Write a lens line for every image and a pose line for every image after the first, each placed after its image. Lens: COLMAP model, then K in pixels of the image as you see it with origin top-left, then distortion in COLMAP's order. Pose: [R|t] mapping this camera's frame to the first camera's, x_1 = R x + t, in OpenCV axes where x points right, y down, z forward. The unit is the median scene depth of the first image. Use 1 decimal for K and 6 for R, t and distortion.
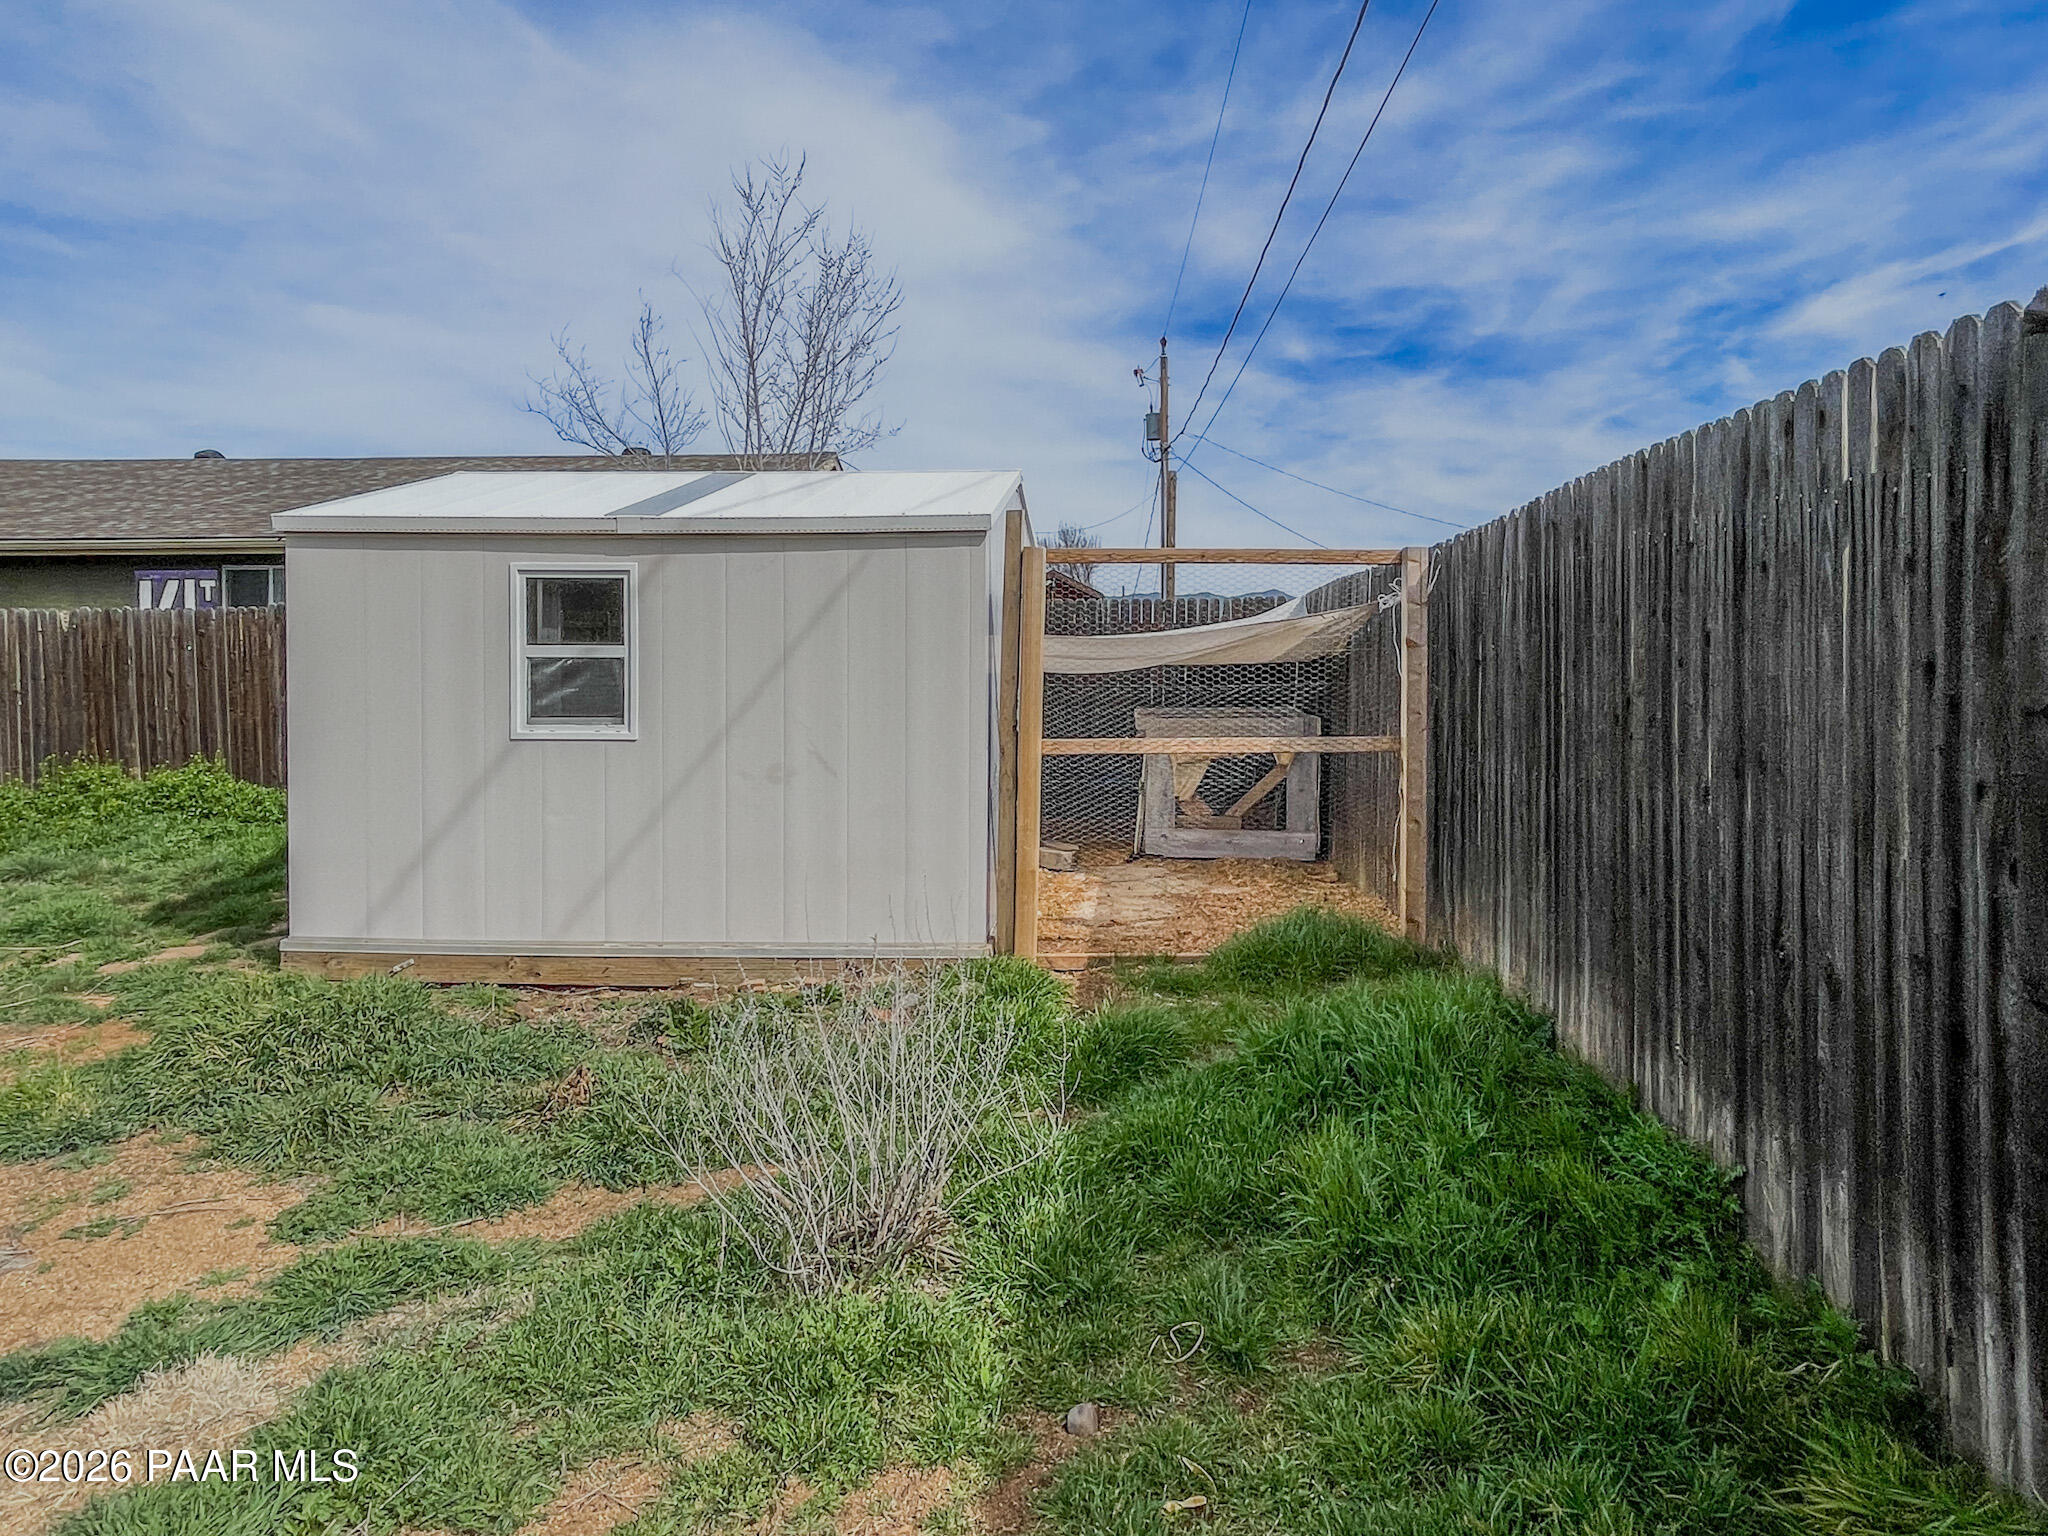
lens RADIAL K [[1235.5, 0, 1027.8], [0, 1235.5, 772.1], [0, 0, 1]] dist [0.003827, -0.007495]
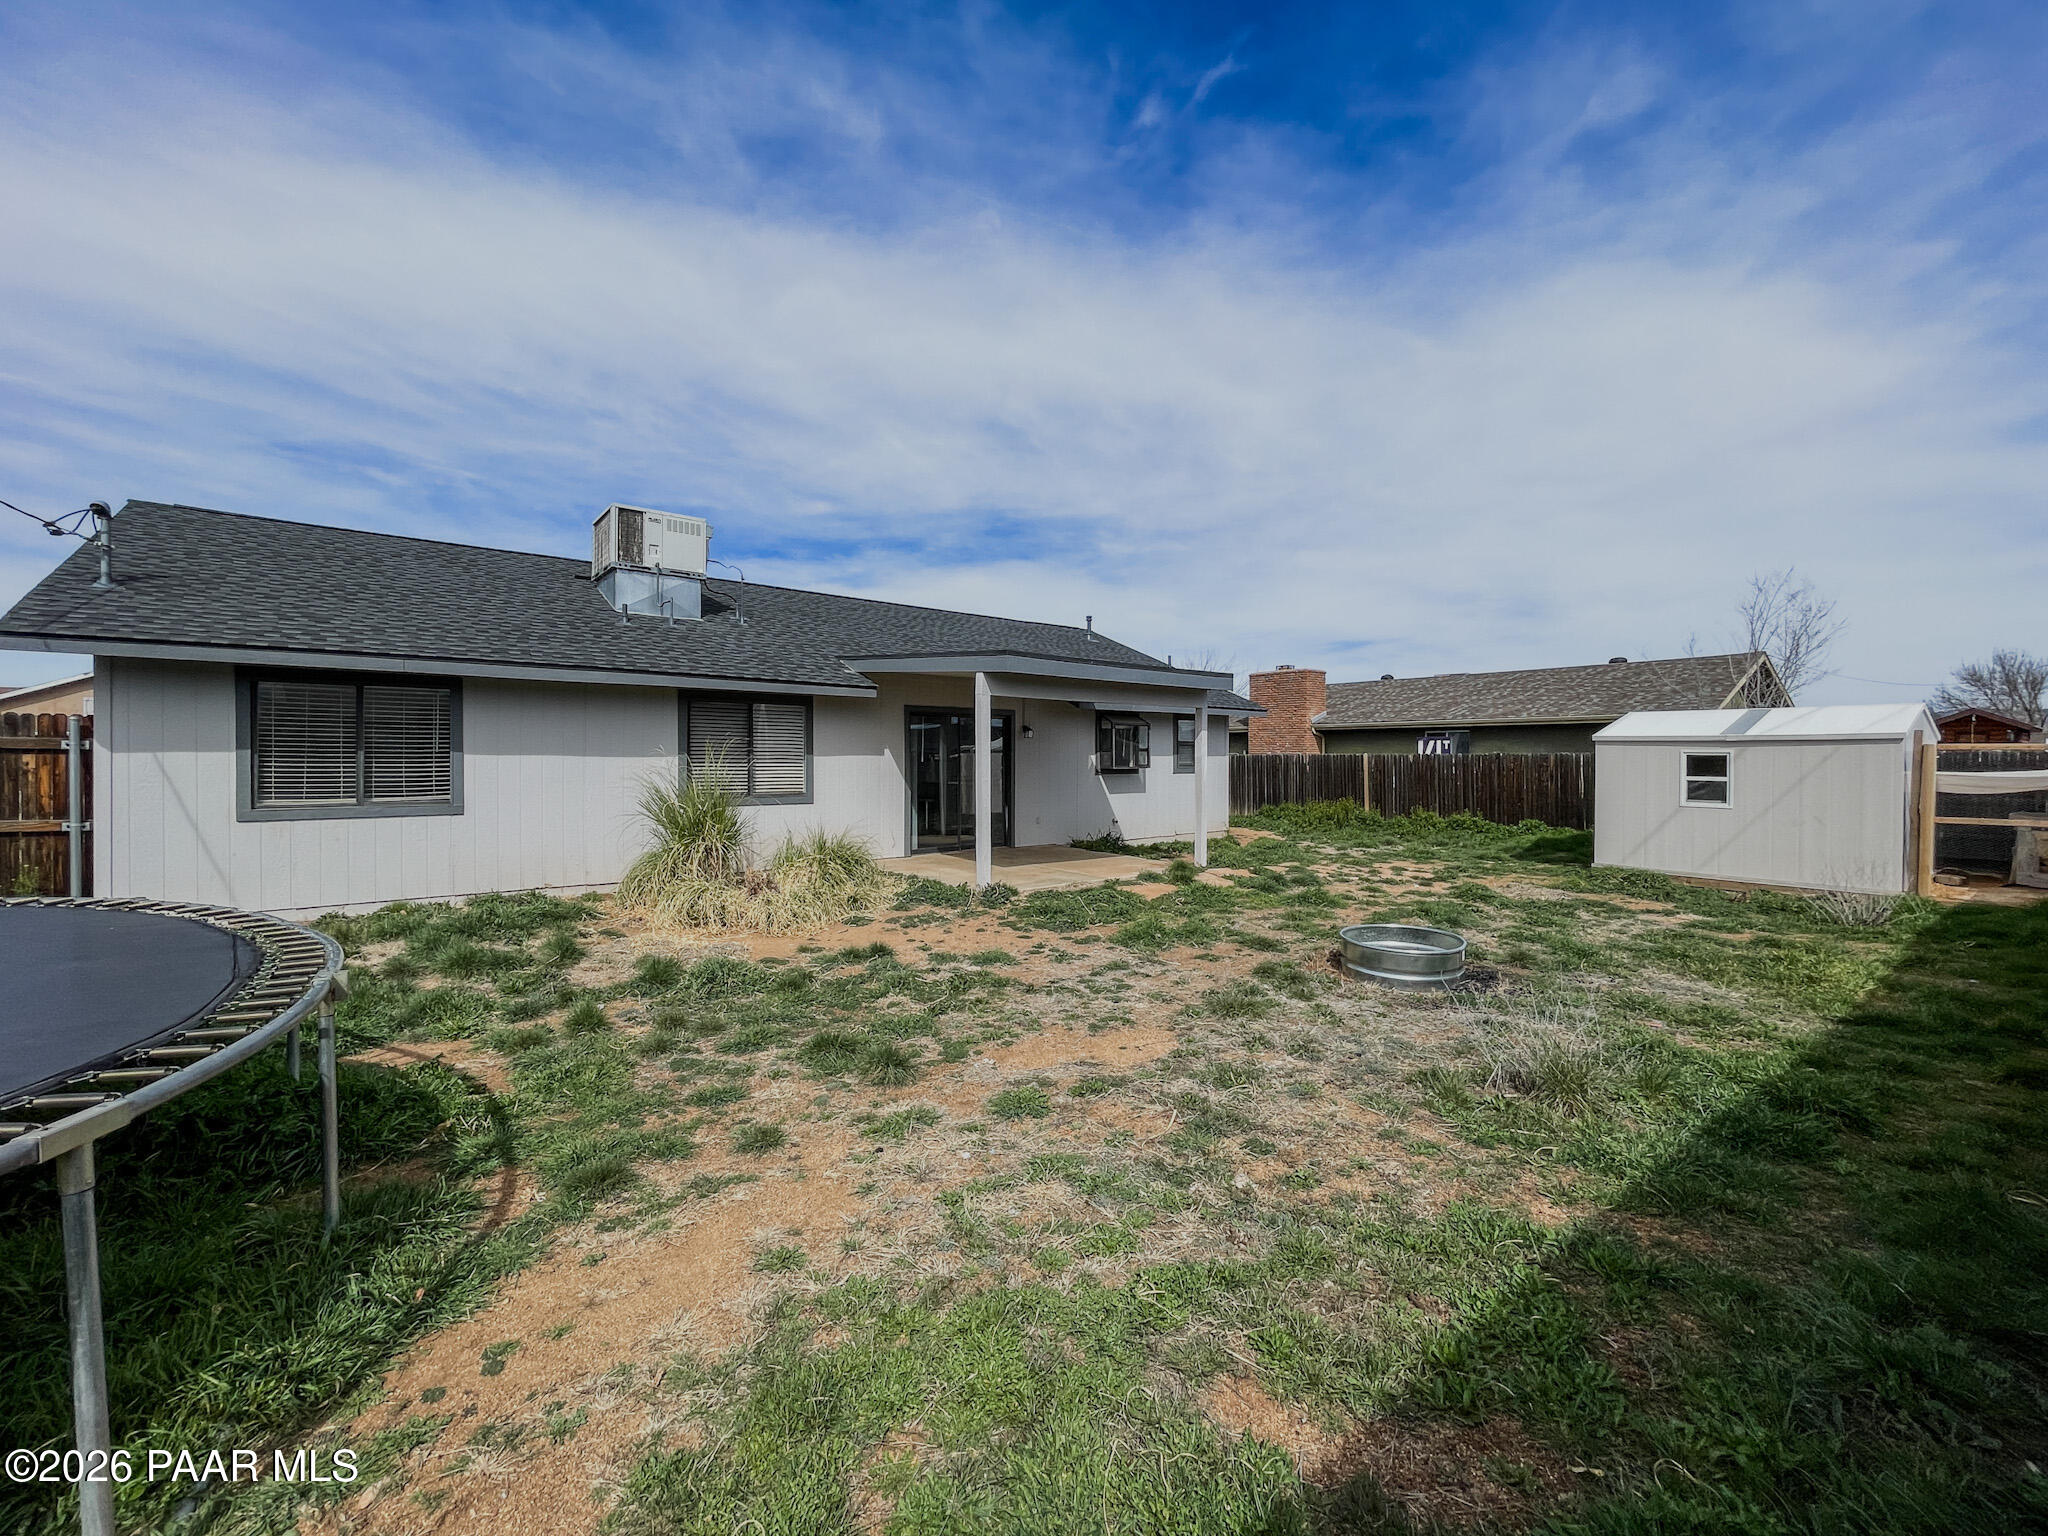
lens RADIAL K [[875.8, 0, 959.6], [0, 875.8, 737.3], [0, 0, 1]] dist [-0.001071, -0.000031]
pose [[0.669529, -0.007210, -0.742751, 0.005412], [-0.079671, 0.993487, -0.081461, 0.122239], [0.738501, 0.113716, 0.664594, -1.797338]]
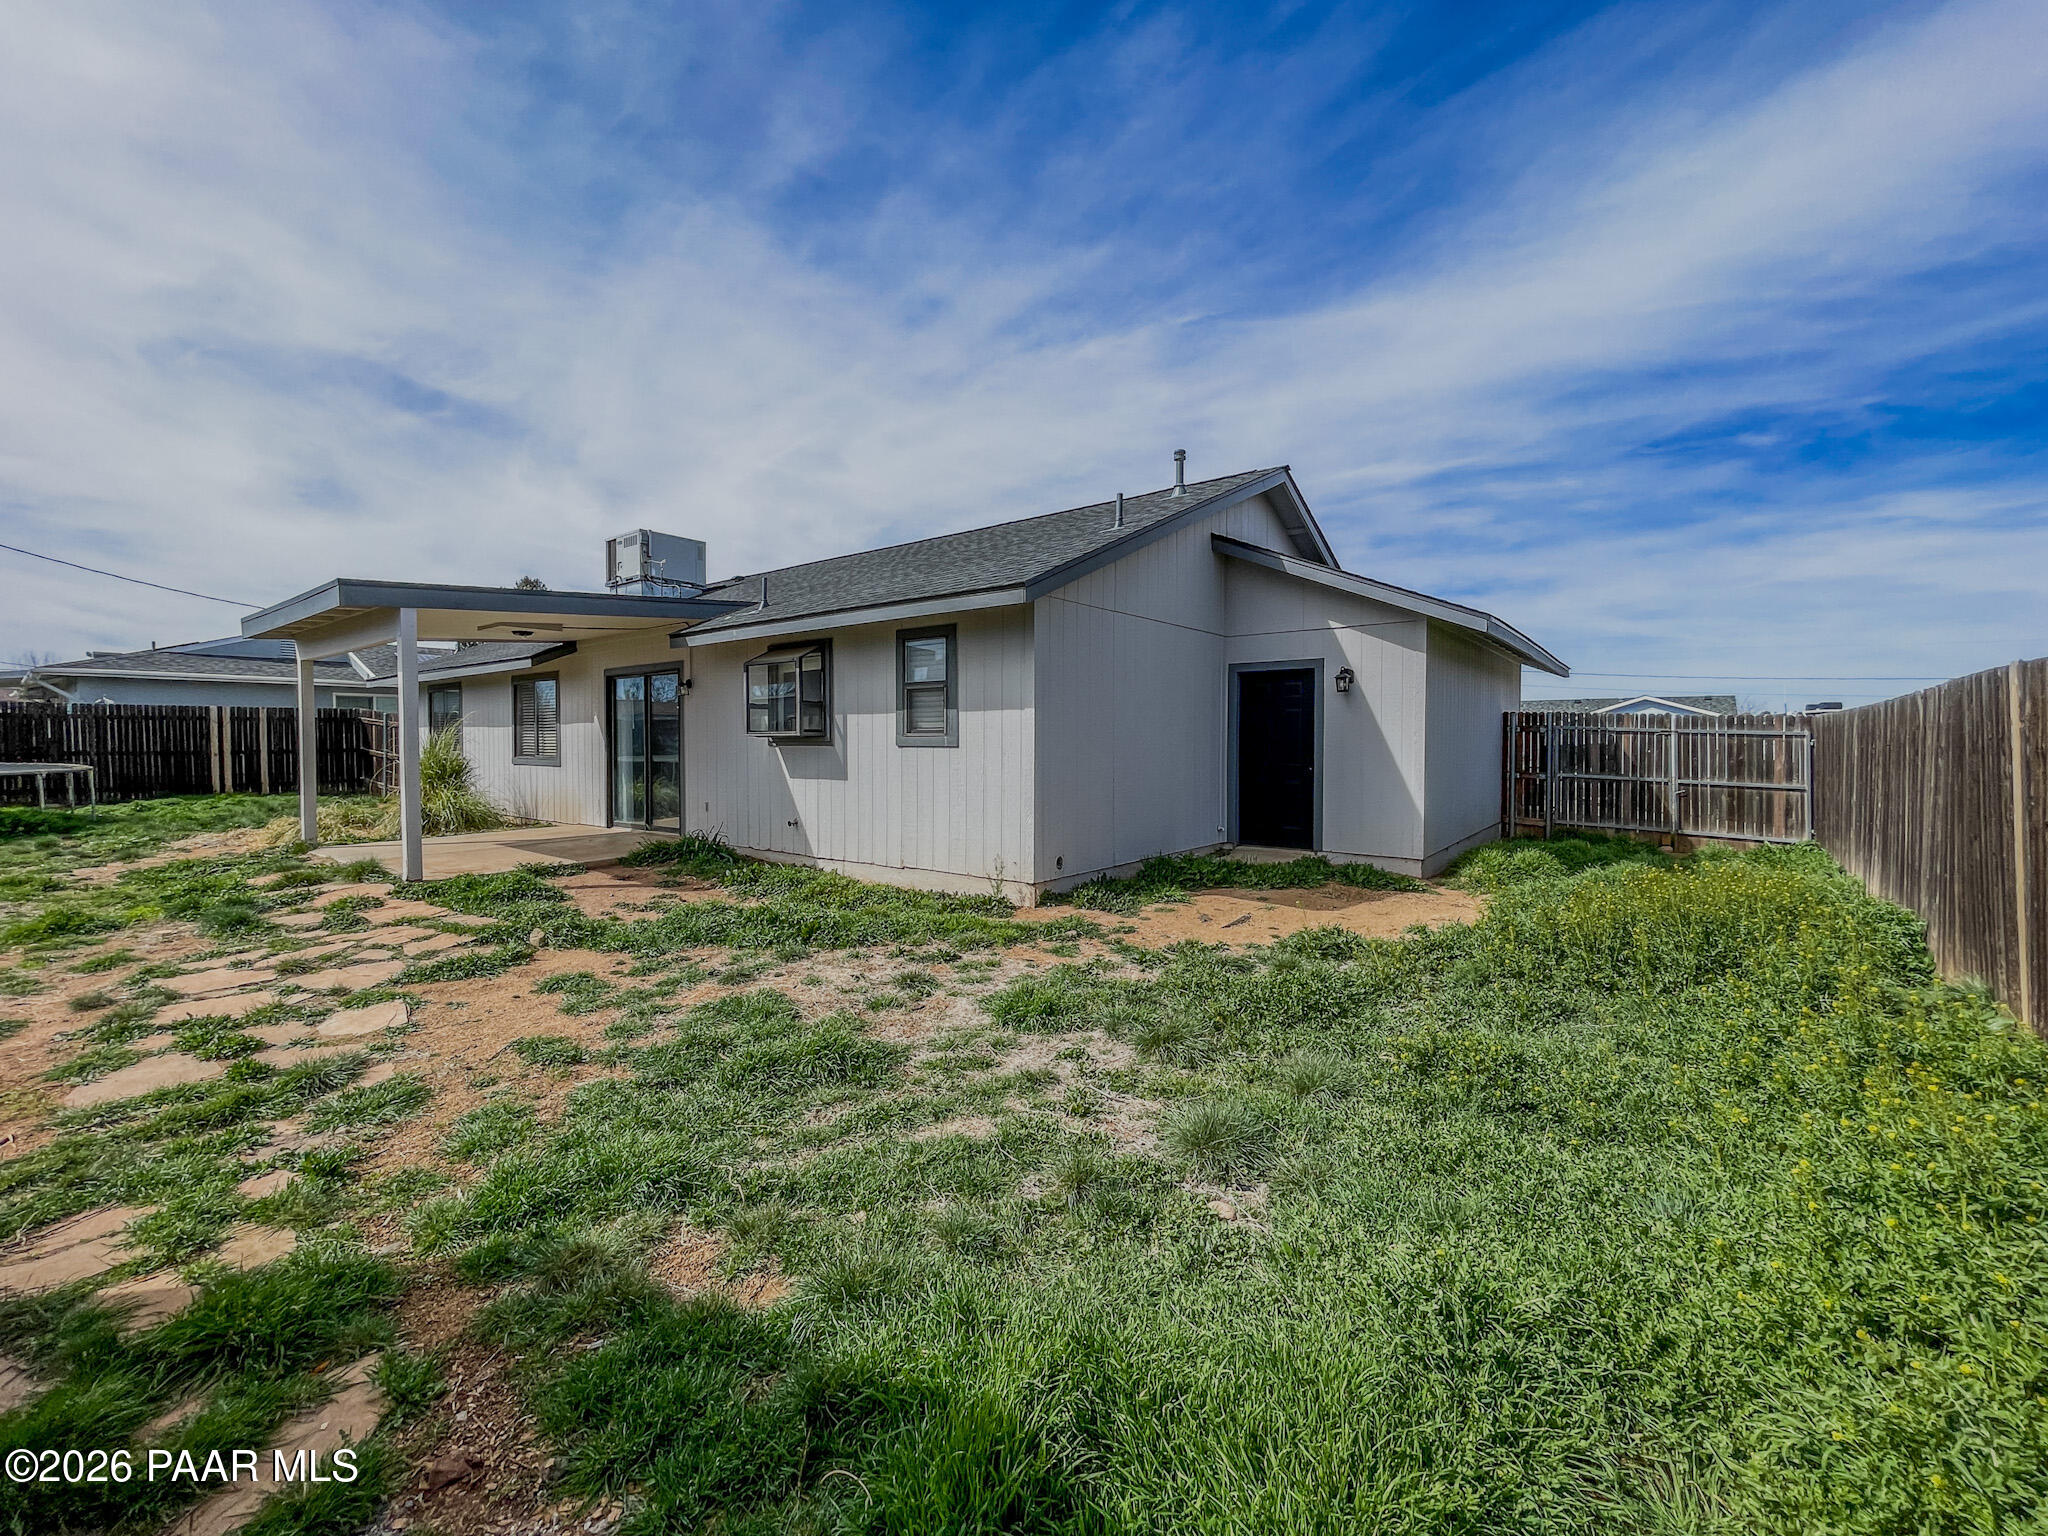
lens RADIAL K [[935.1, 0, 1158.9], [0, 935.1, 772.5], [0, 0, 1]] dist [-0.001462, 0.001936]
pose [[-0.583470, 0.022075, -0.811835, -0.628548], [-0.082117, 0.992904, 0.086017, -0.175632], [0.807973, 0.116853, -0.577517, 1.865767]]
